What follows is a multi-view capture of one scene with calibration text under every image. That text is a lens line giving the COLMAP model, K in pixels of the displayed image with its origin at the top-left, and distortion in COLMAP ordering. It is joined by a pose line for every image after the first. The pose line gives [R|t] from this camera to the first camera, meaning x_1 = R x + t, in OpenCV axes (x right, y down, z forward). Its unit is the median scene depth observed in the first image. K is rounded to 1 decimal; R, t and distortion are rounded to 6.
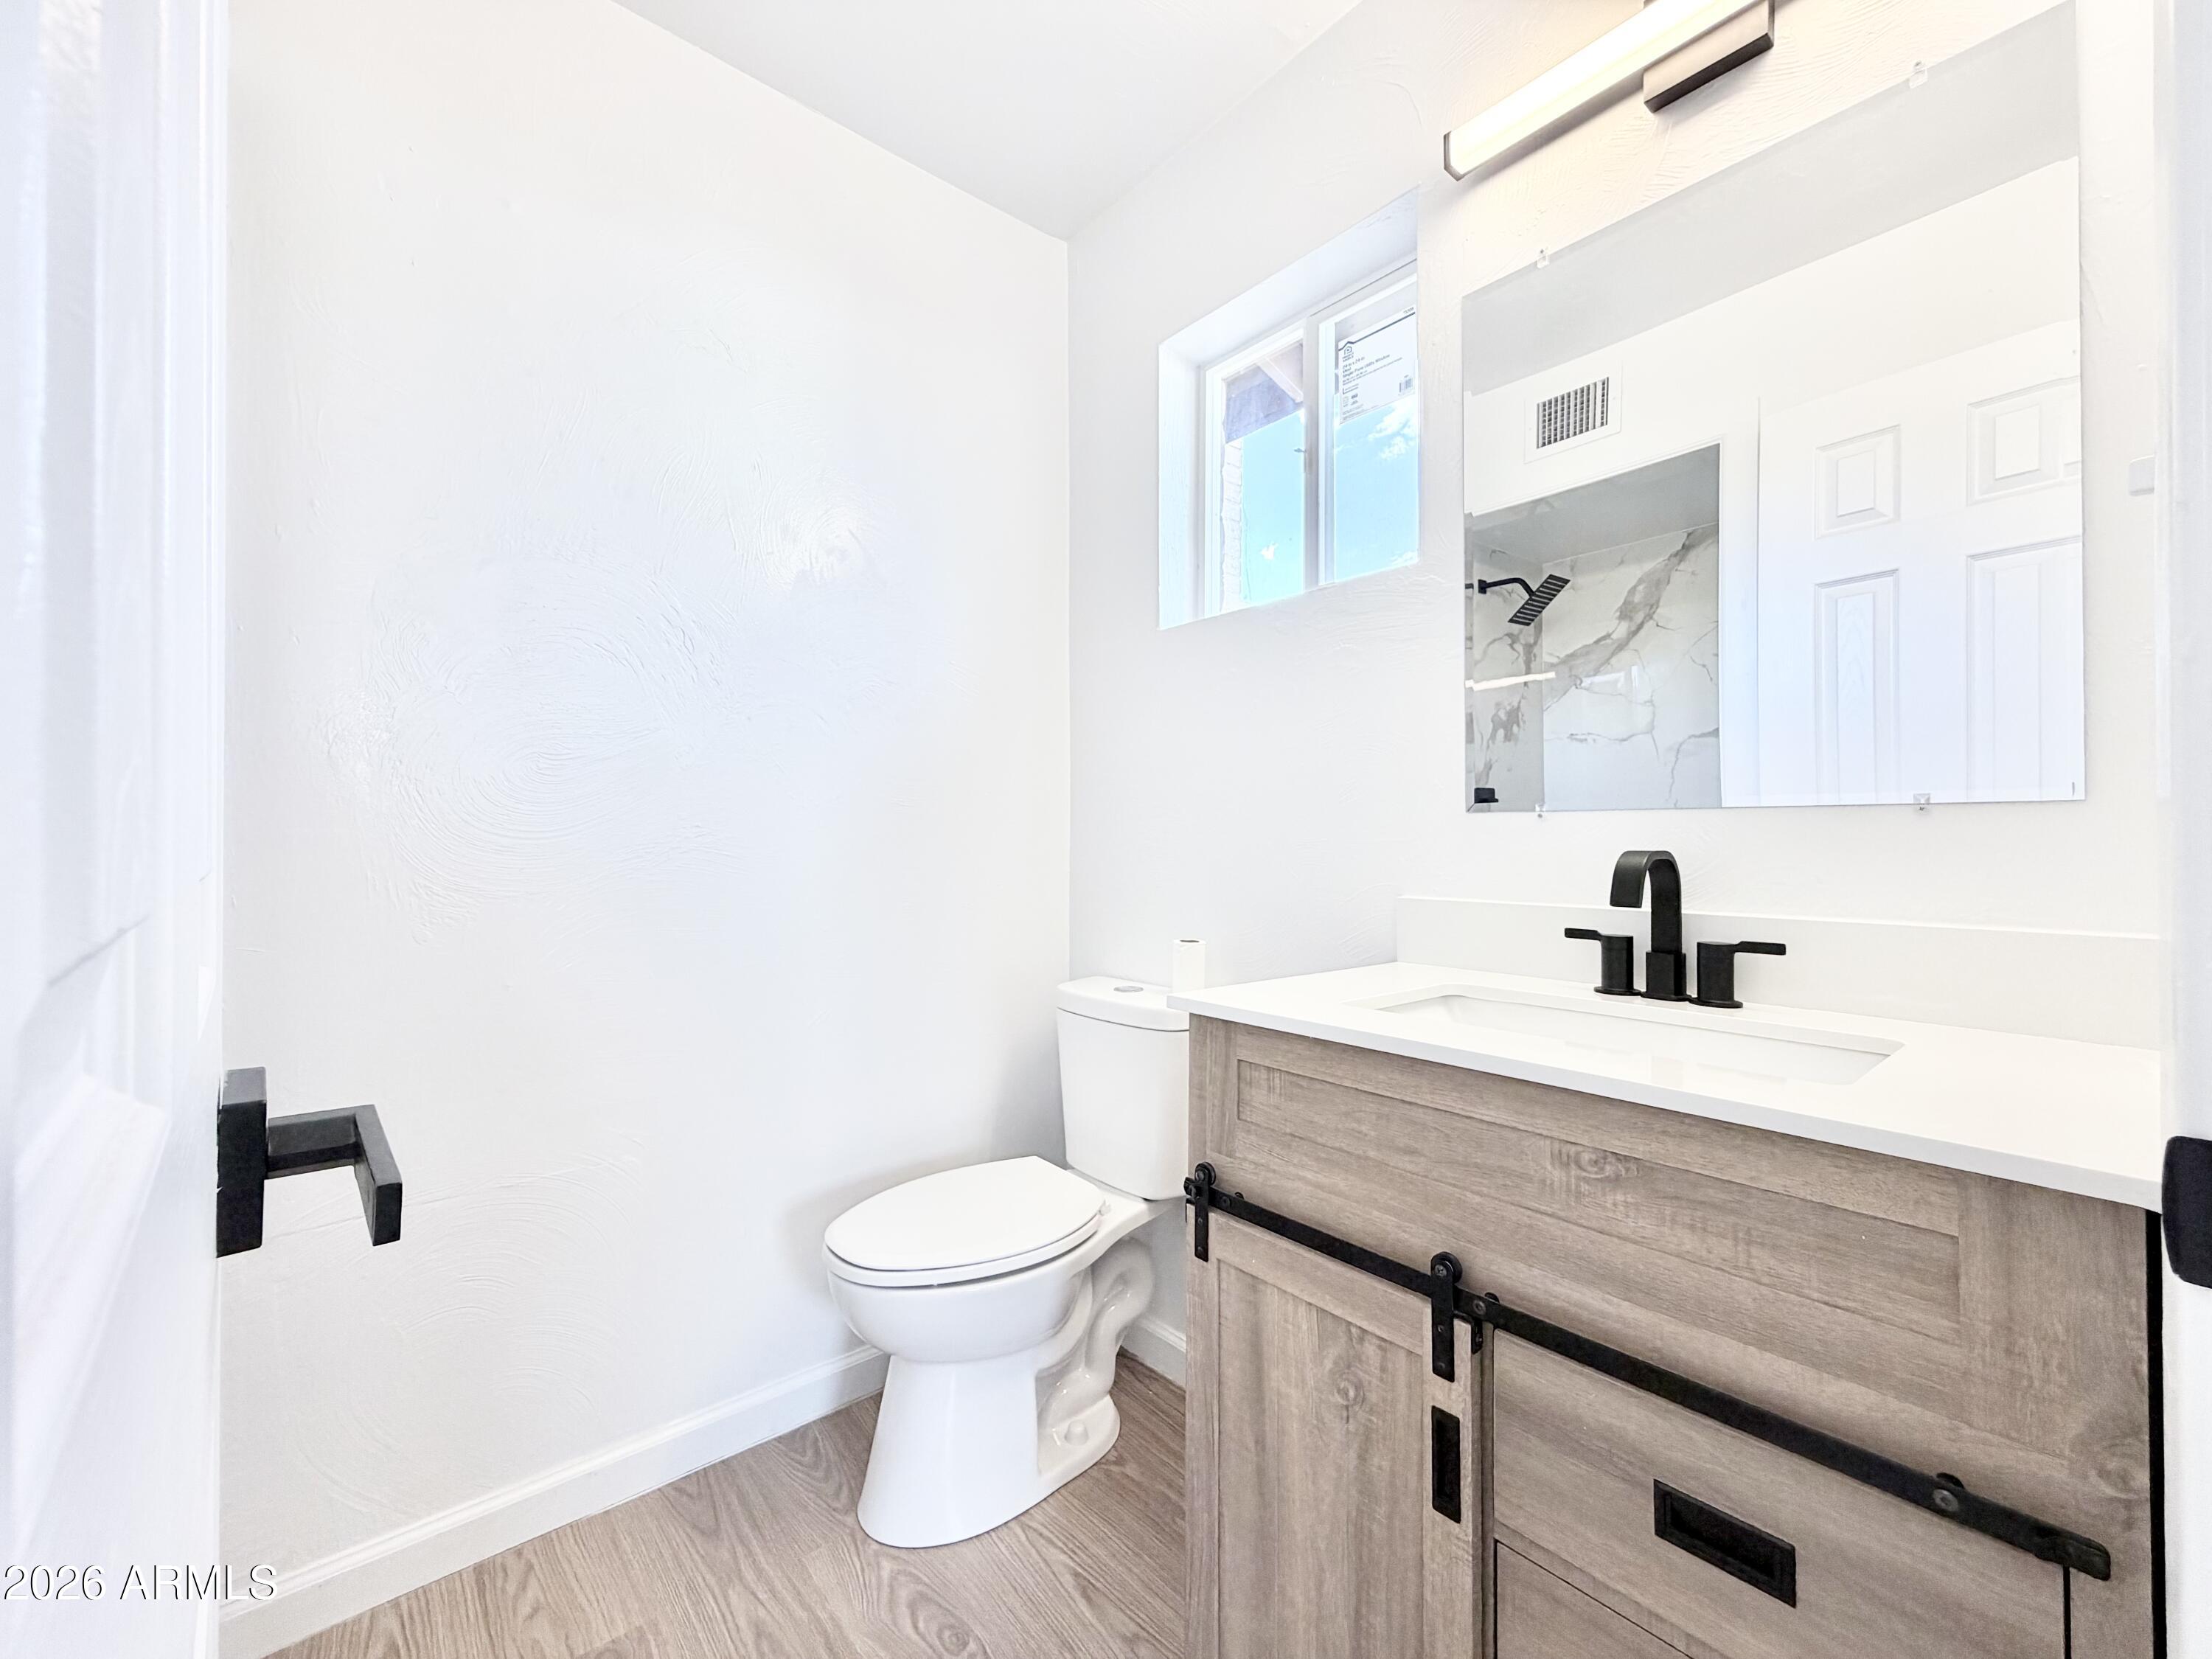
lens RADIAL K [[883.2, 0, 1086.1], [0, 883.2, 823.6], [0, 0, 1]] dist [-0.001057, 0.000287]
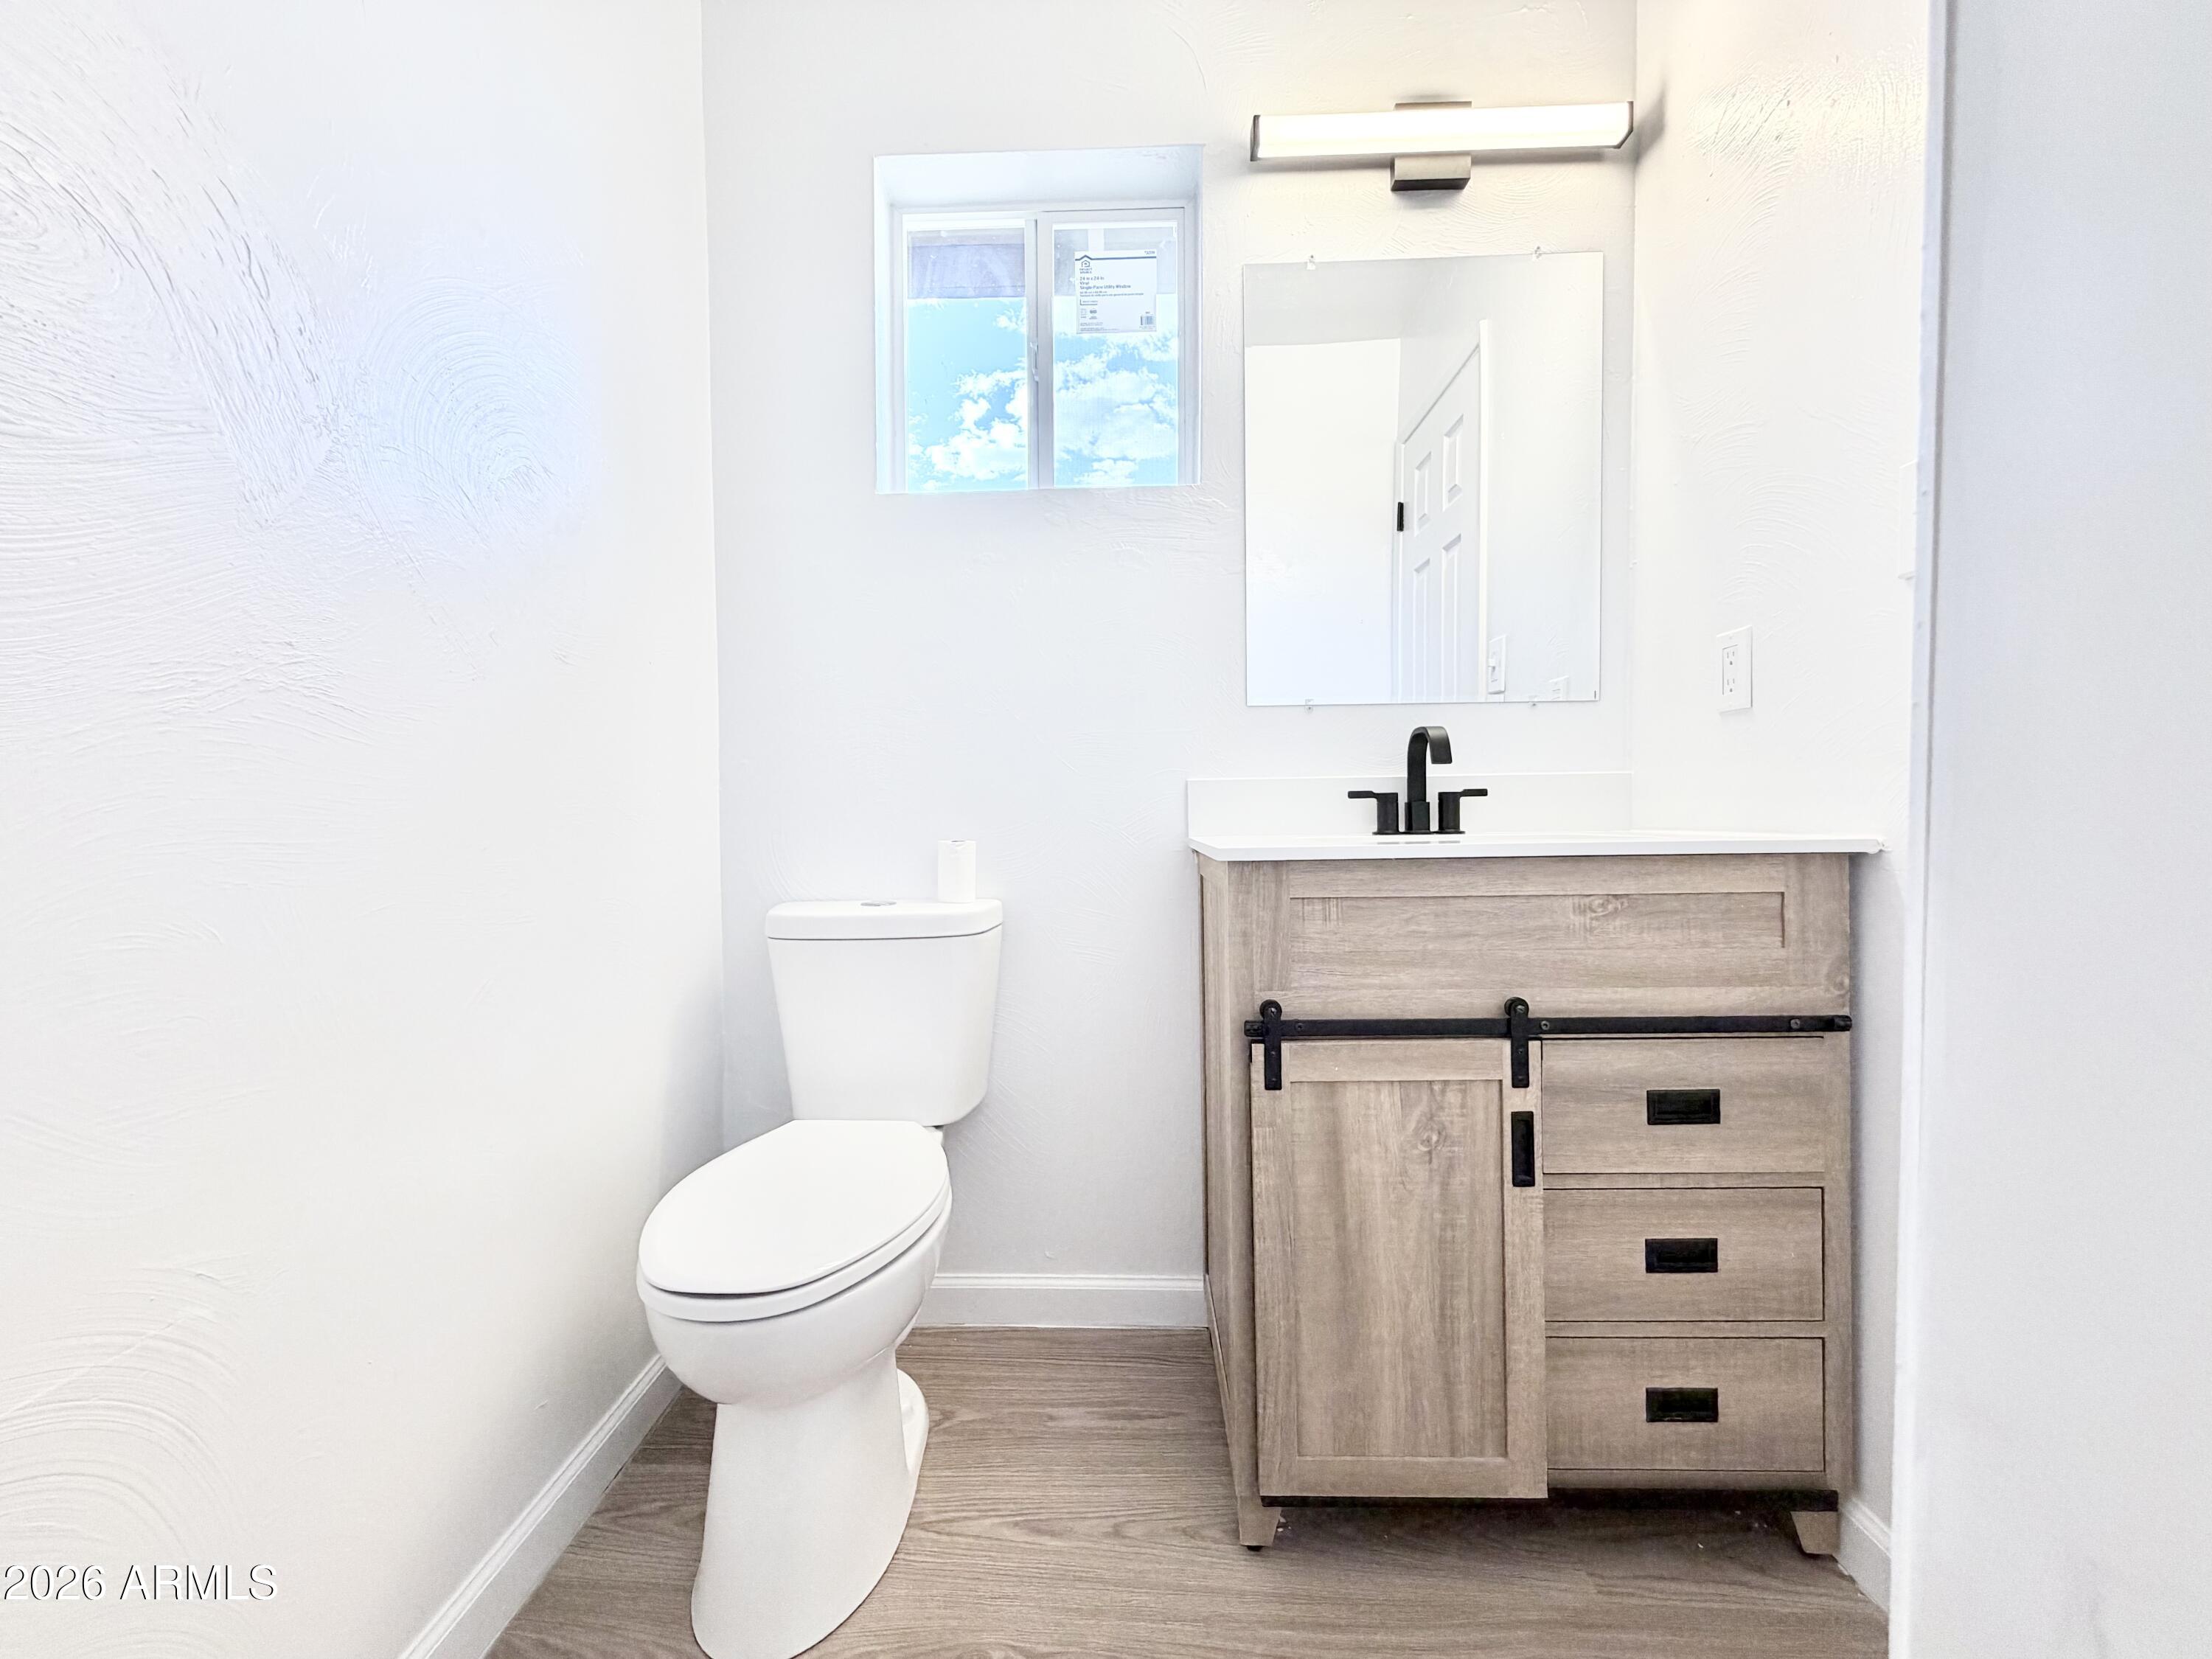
lens RADIAL K [[883.2, 0, 1104.2], [0, 883.2, 821.9], [0, 0, 1]] dist [-0.001057, 0.000287]
pose [[0.664214, -0.025683, 0.747101, -0.897833], [0.000468, 0.999424, 0.033941, 0.157249], [-0.747542, -0.022194, 0.663844, 0.524149]]
